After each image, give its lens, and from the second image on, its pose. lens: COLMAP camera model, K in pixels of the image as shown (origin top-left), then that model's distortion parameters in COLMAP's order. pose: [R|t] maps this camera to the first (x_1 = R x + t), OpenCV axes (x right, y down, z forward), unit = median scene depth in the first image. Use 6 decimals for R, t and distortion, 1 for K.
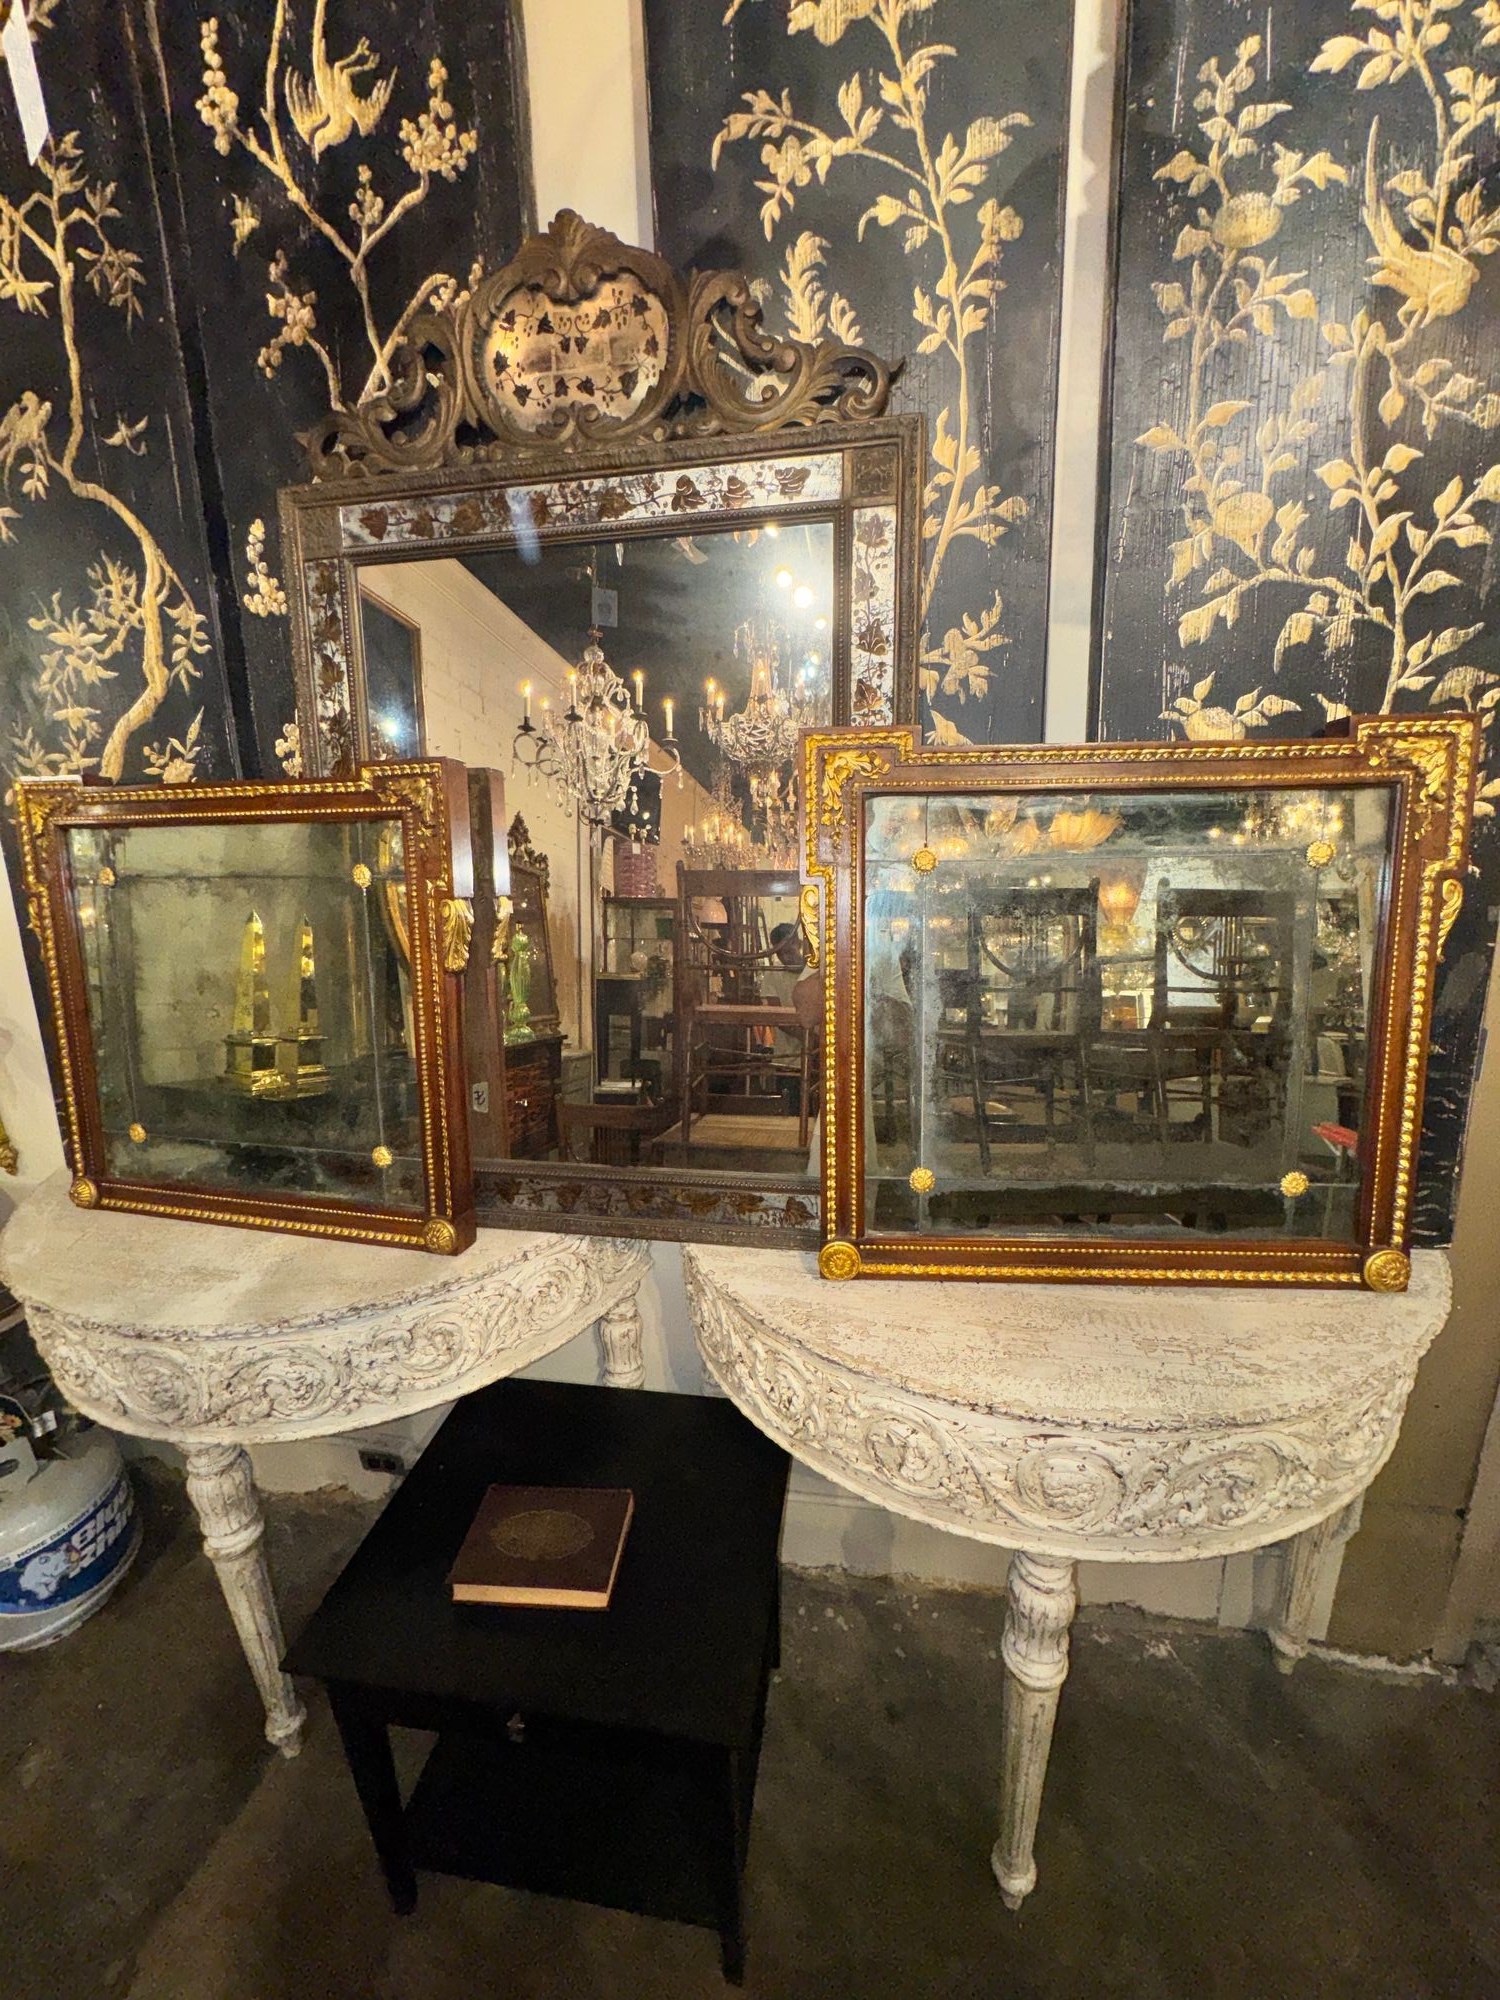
lens RADIAL K [[796.8, 0, 752.5], [0, 796.8, 1002.9], [0, 0, 1]] dist [-0.004086, 0.000265]
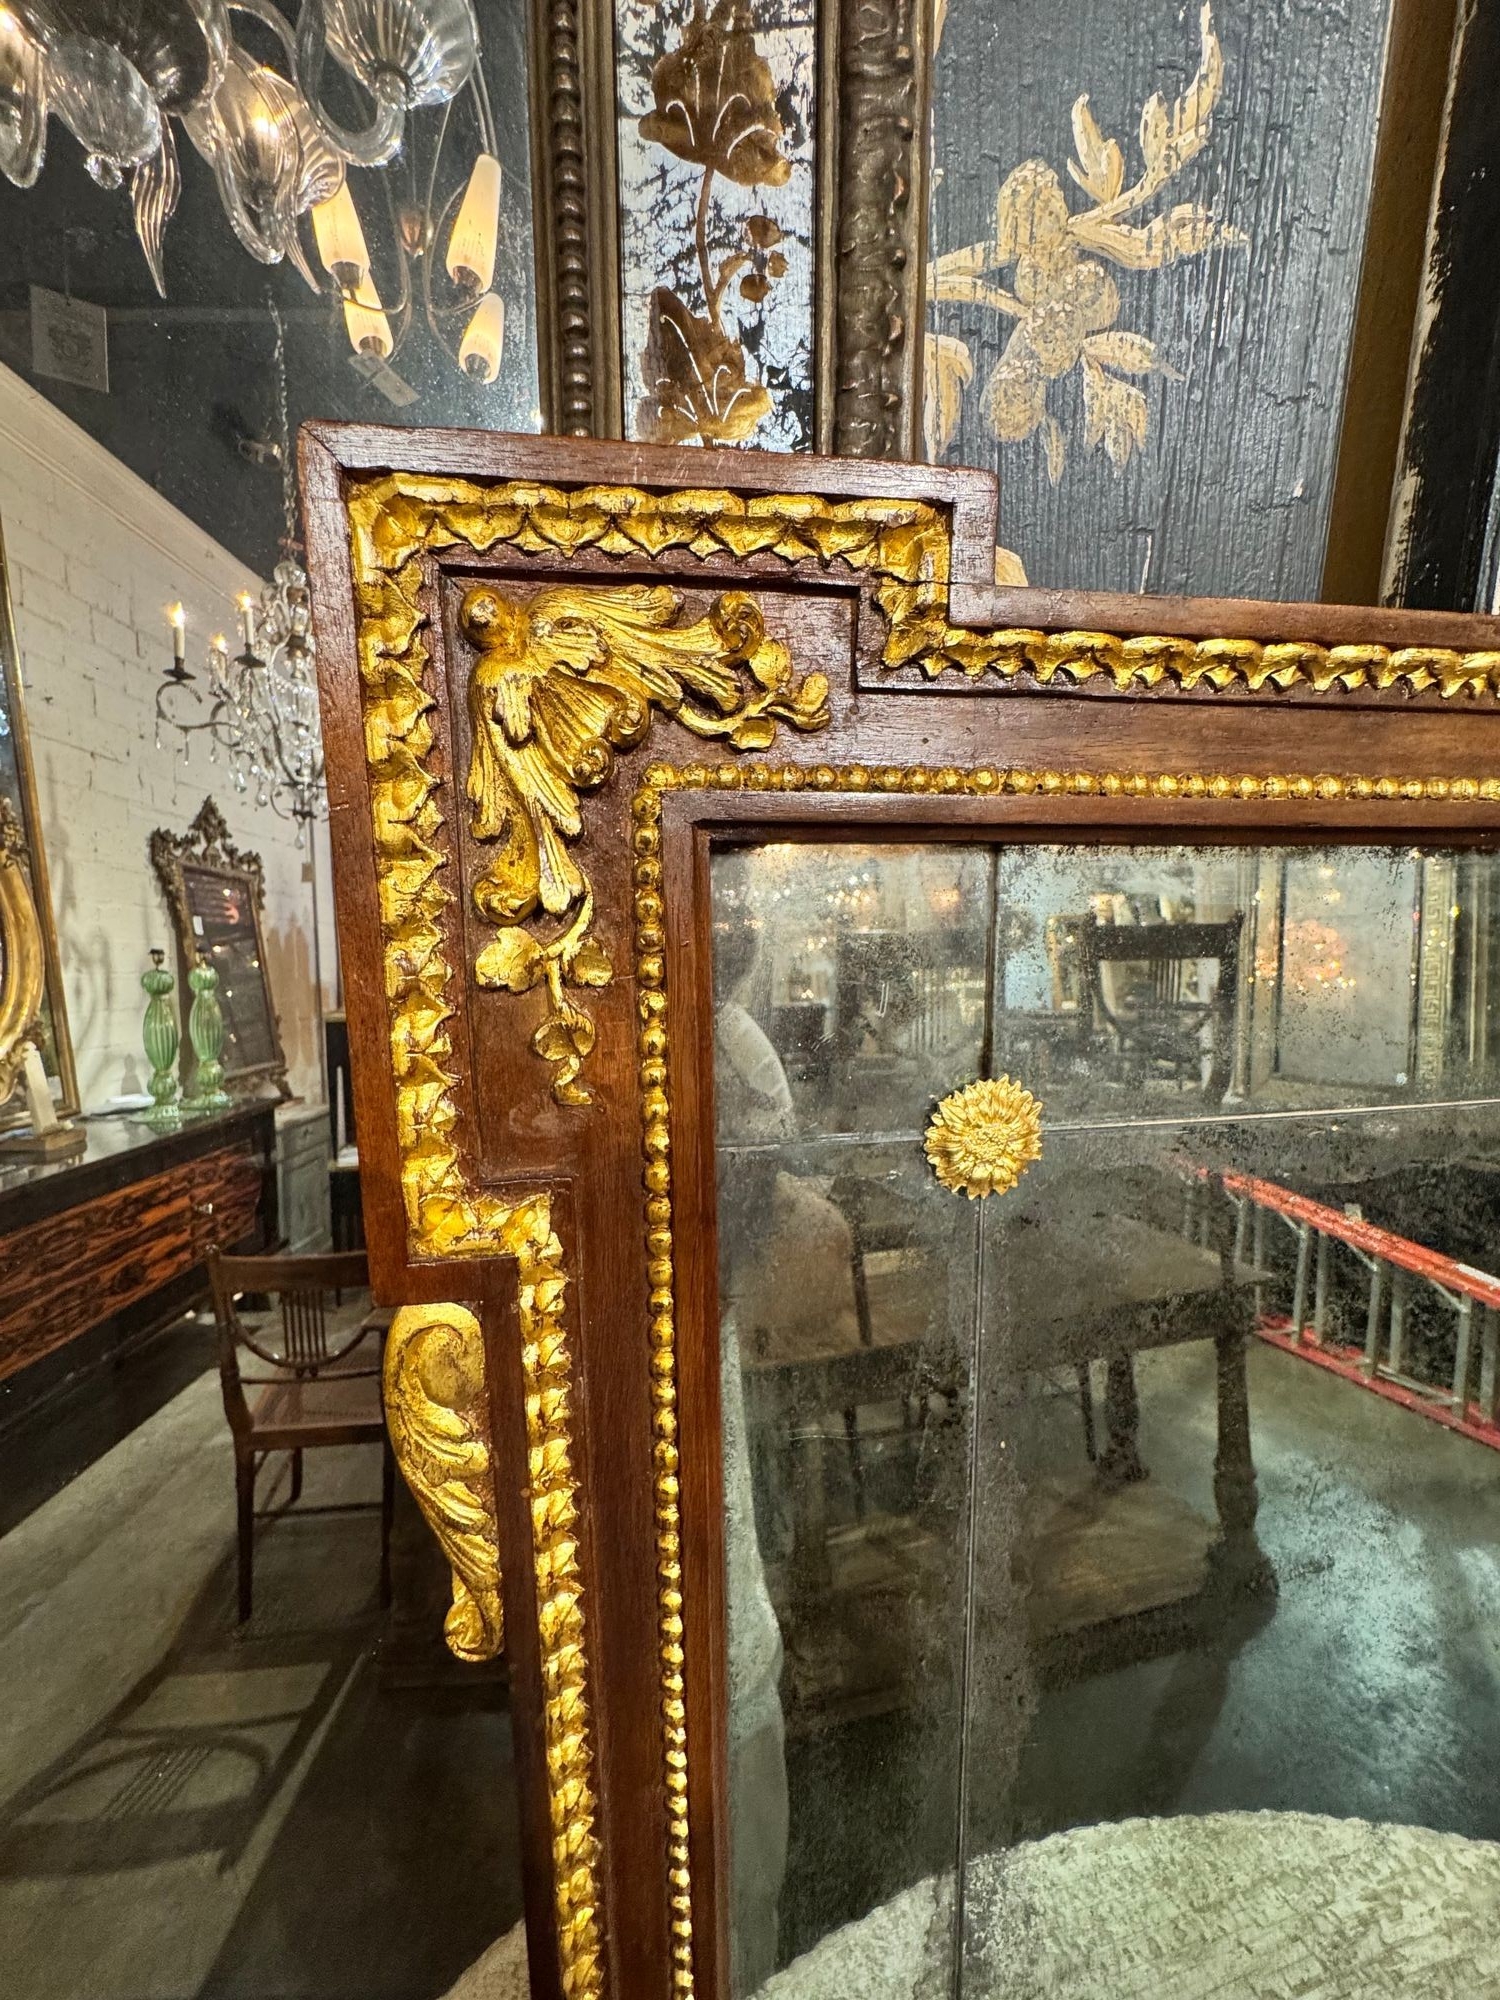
lens RADIAL K [[810.6, 0, 751.1], [0, 810.6, 1003.1], [0, 0, 1]] dist [-0.004192, -0.000506]
pose [[0.973901, -0.031460, 0.224781, 0.105021], [0.028224, 0.999447, 0.017596, -0.220557], [-0.225210, -0.010792, 0.974250, 0.796951]]
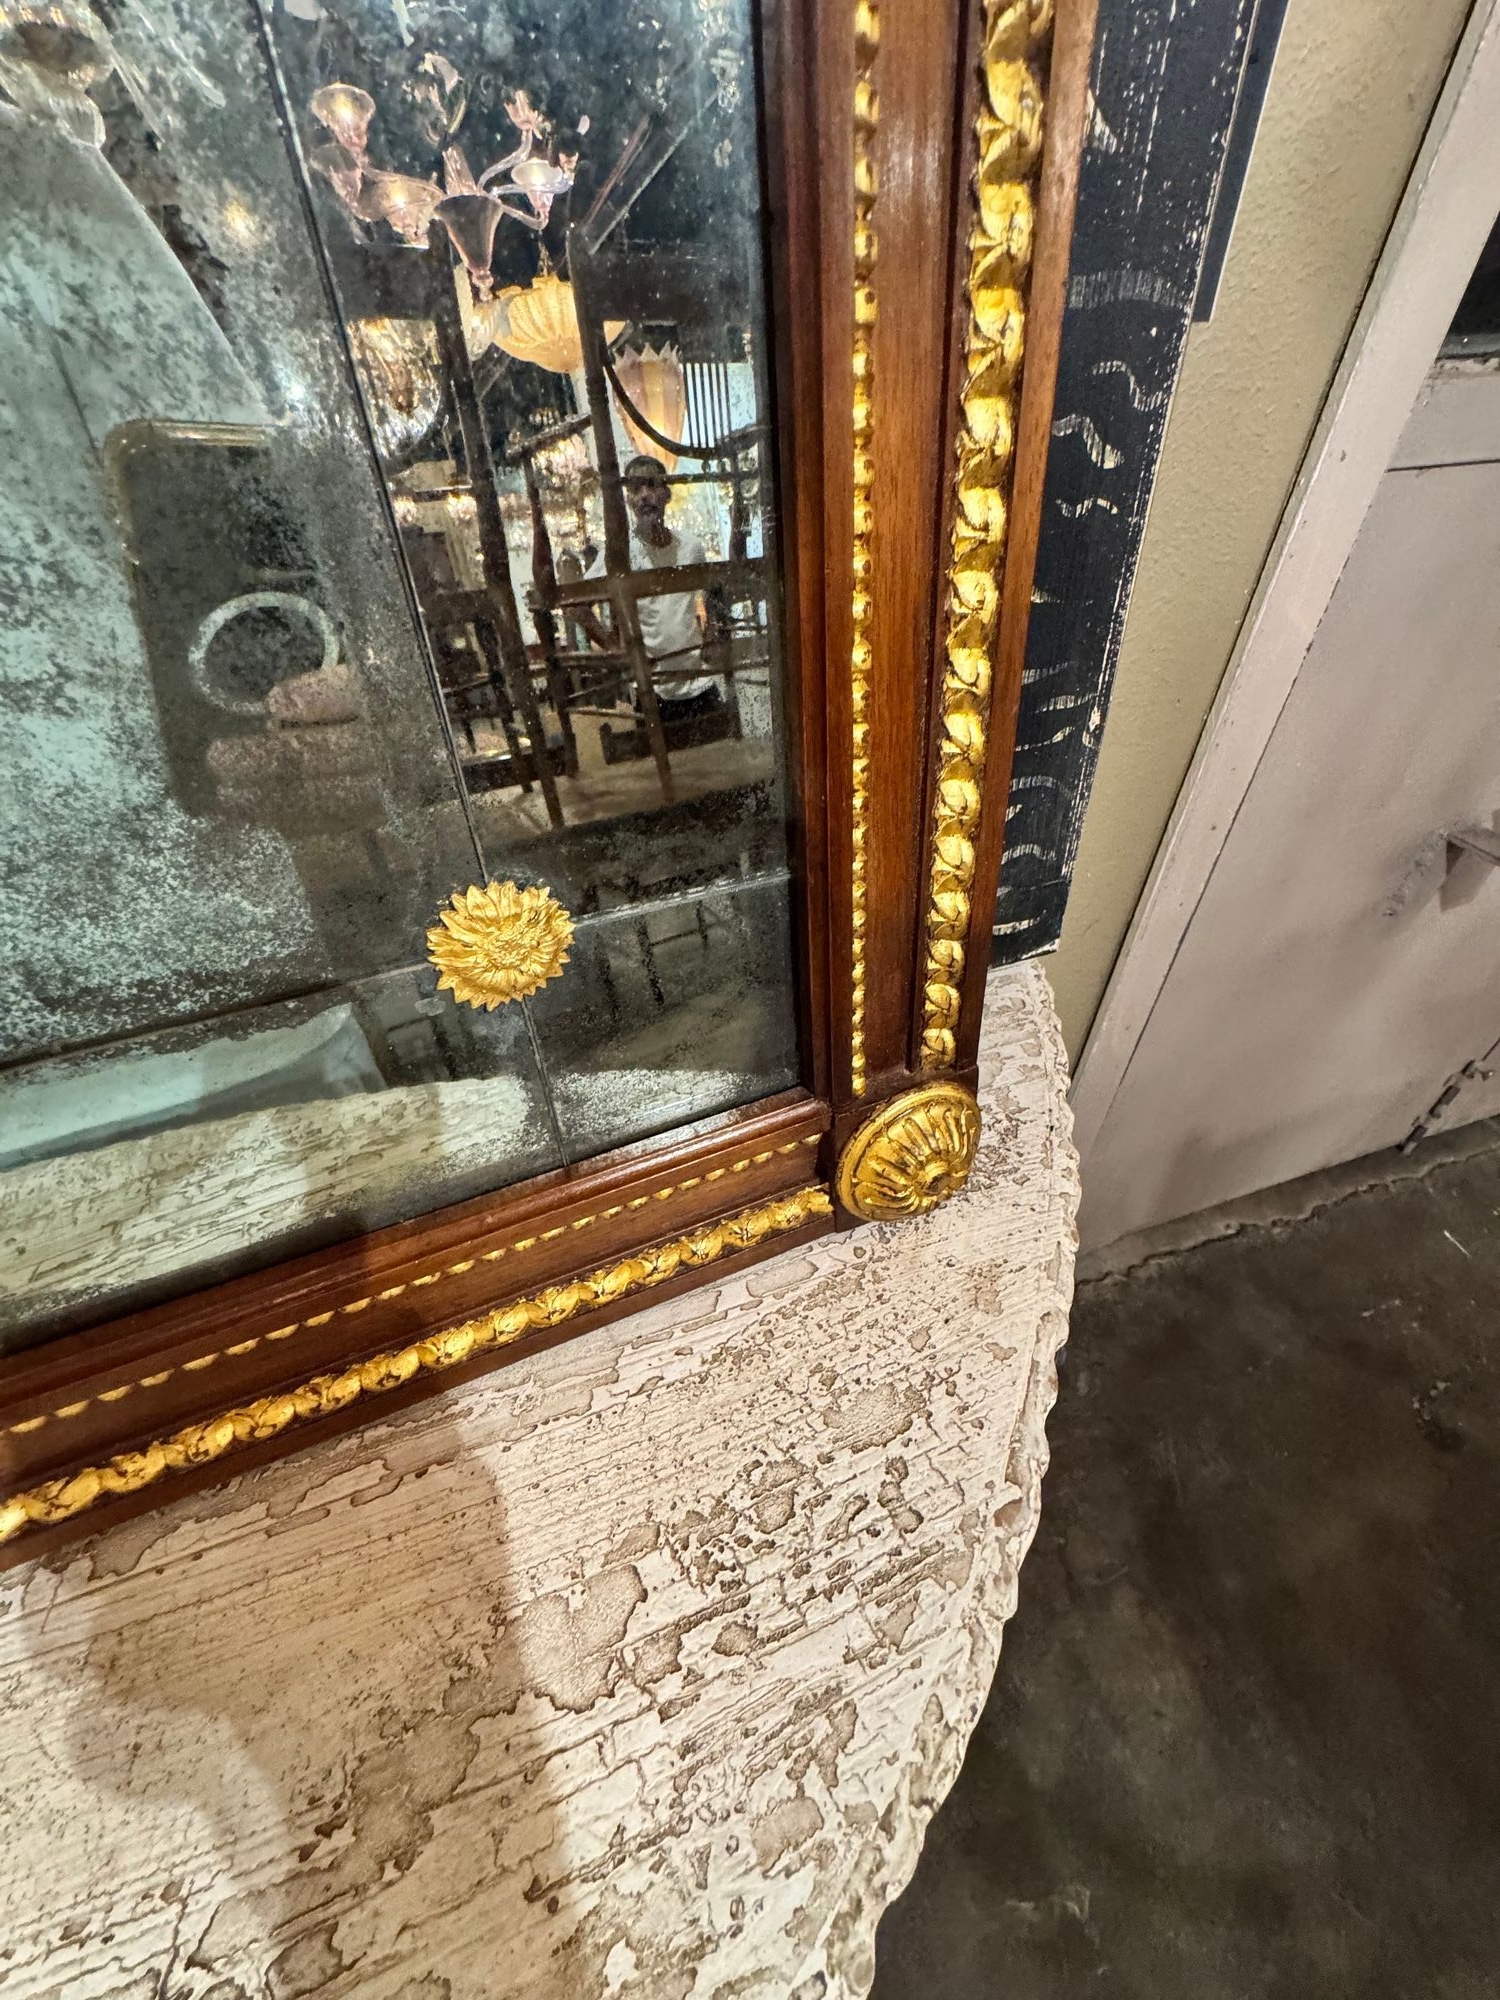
lens RADIAL K [[805.6, 0, 746.4], [0, 805.6, 1000.1], [0, 0, 1]] dist [-0.004216, 0.000437]
pose [[0.880775, -0.297333, 0.368549, 0.668938], [0.112969, 0.887757, 0.446234, 0.164125], [-0.459862, -0.351398, 0.815504, 0.827176]]
